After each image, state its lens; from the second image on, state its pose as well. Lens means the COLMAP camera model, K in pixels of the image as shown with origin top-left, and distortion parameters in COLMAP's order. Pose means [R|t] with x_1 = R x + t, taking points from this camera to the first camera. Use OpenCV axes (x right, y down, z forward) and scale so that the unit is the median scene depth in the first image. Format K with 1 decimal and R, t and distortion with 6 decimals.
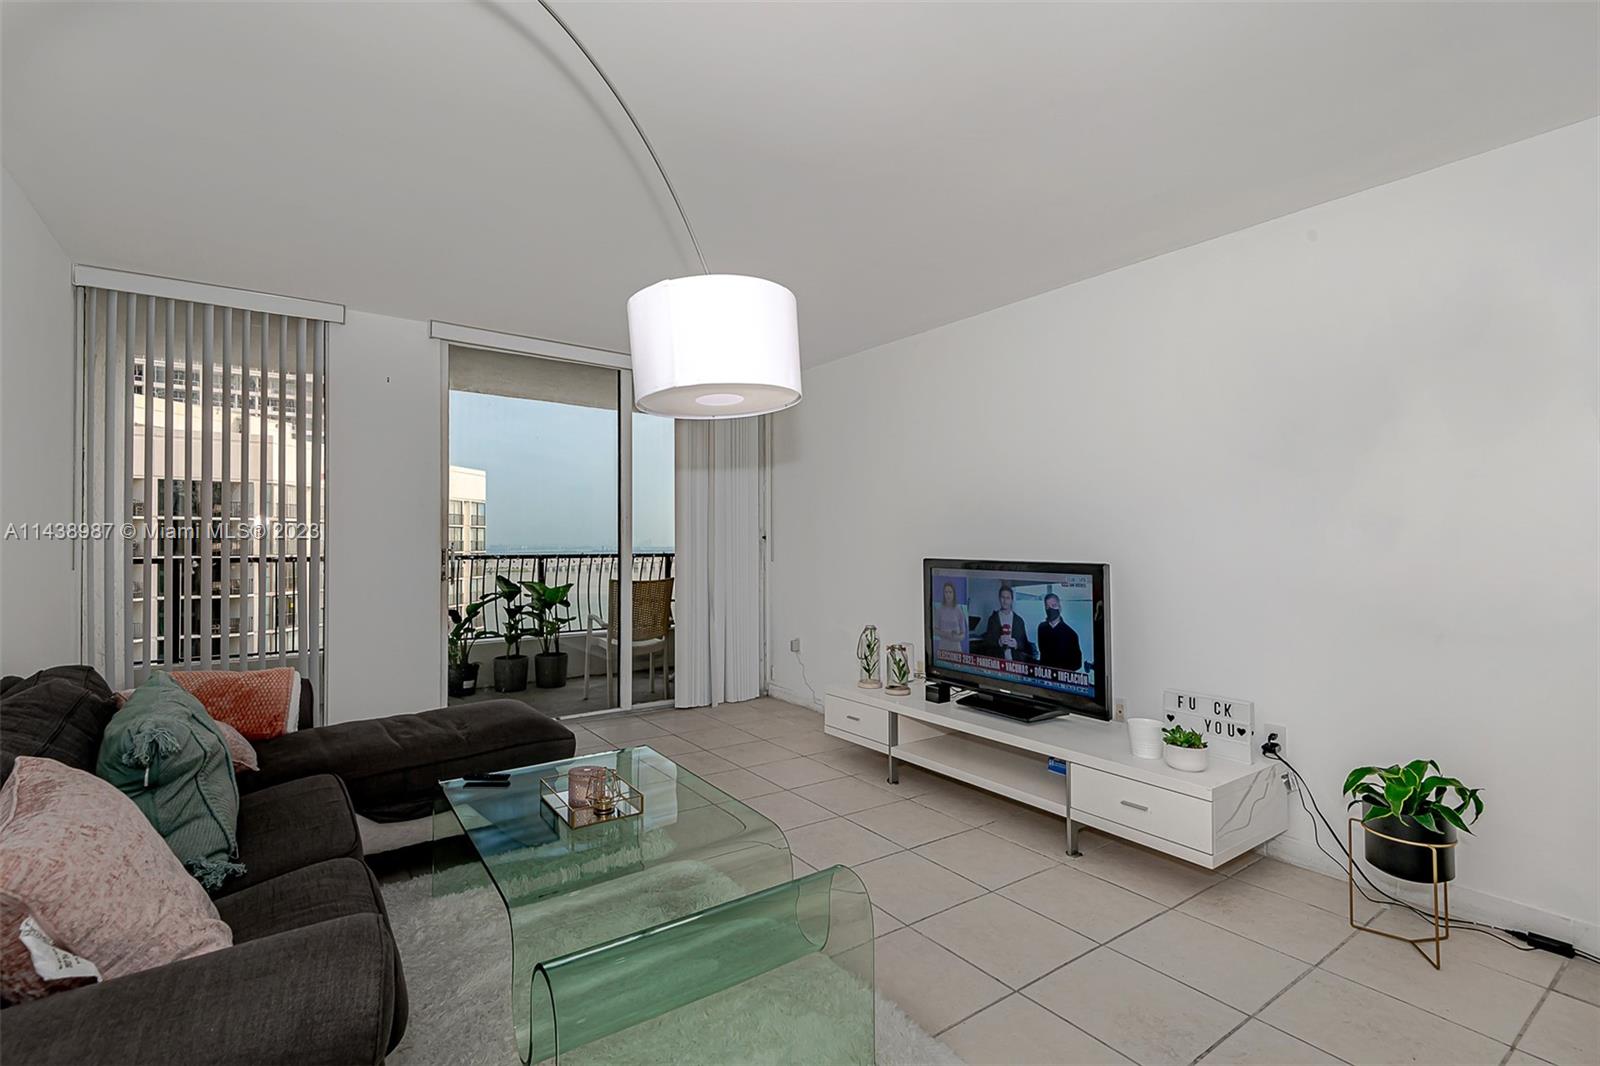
lens RADIAL K [[752.9, 0, 851.6], [0, 752.9, 533.5], [0, 0, 1]] dist [0.031777, 0.000391]
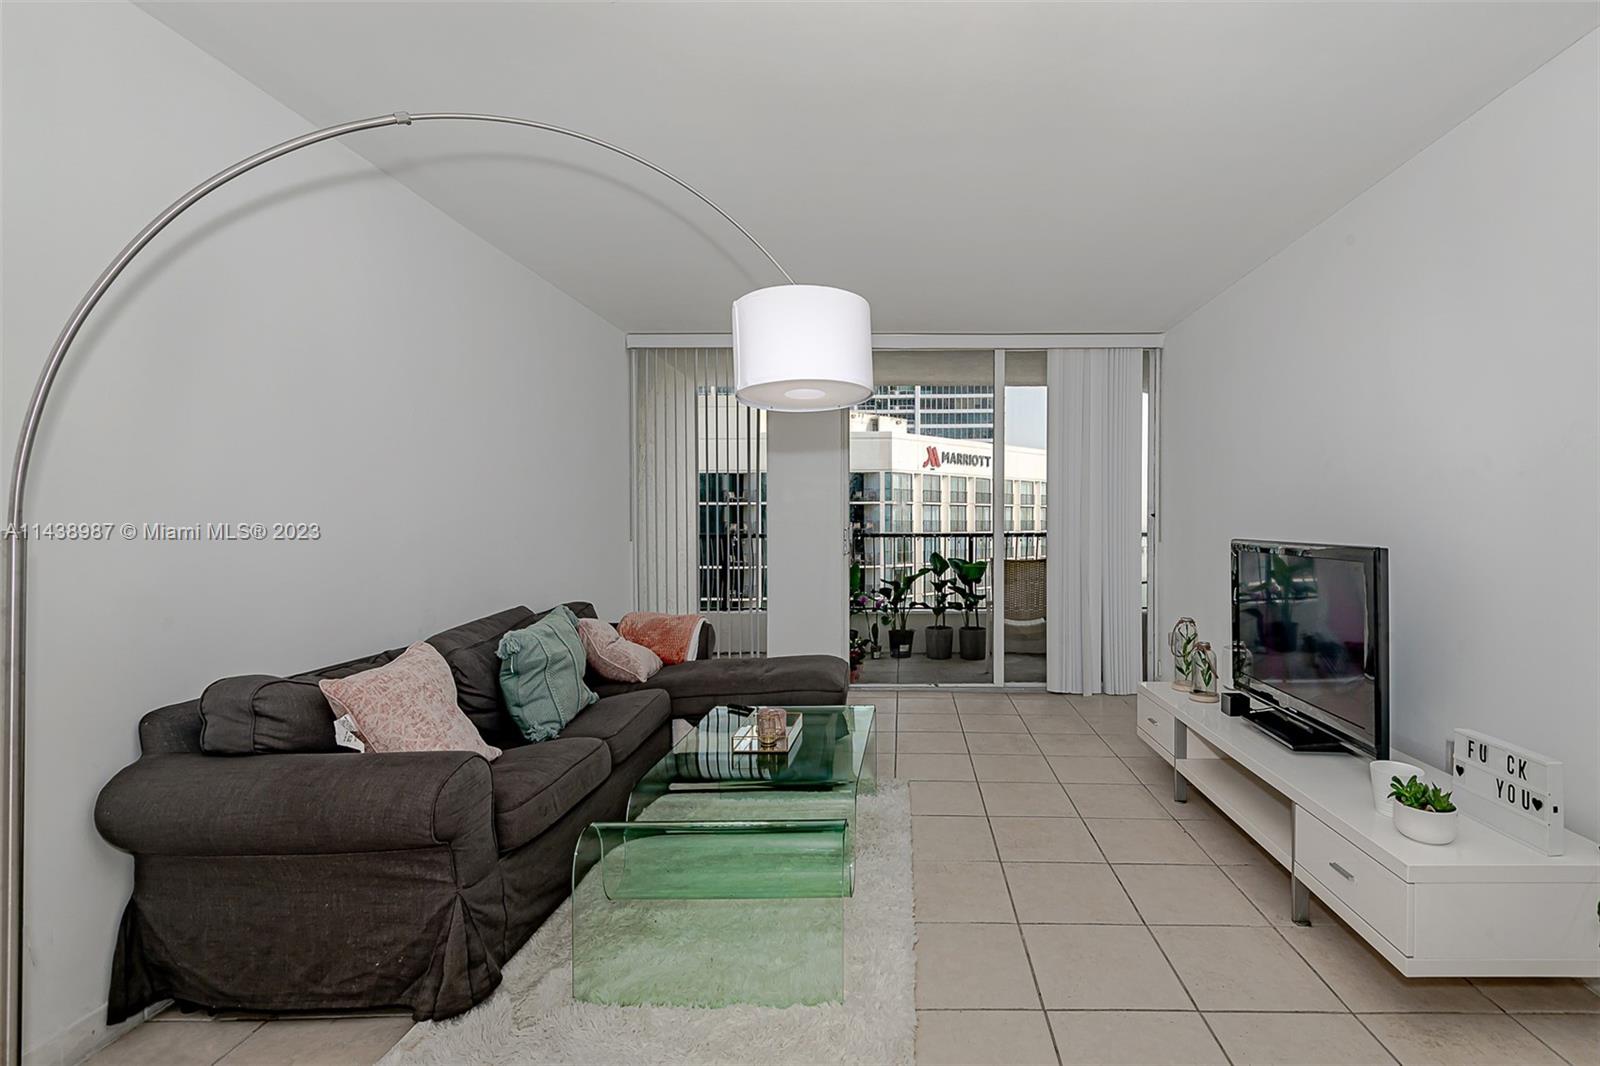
lens RADIAL K [[824.1, 0, 903.3], [0, 824.1, 525.9], [0, 0, 1]] dist [0.003437, -0.000085]
pose [[0.796002, 0.004556, -0.605276, 0.260594], [0.004560, 0.999898, 0.013522, 0.002972], [0.605276, -0.013524, 0.795901, 0.048957]]
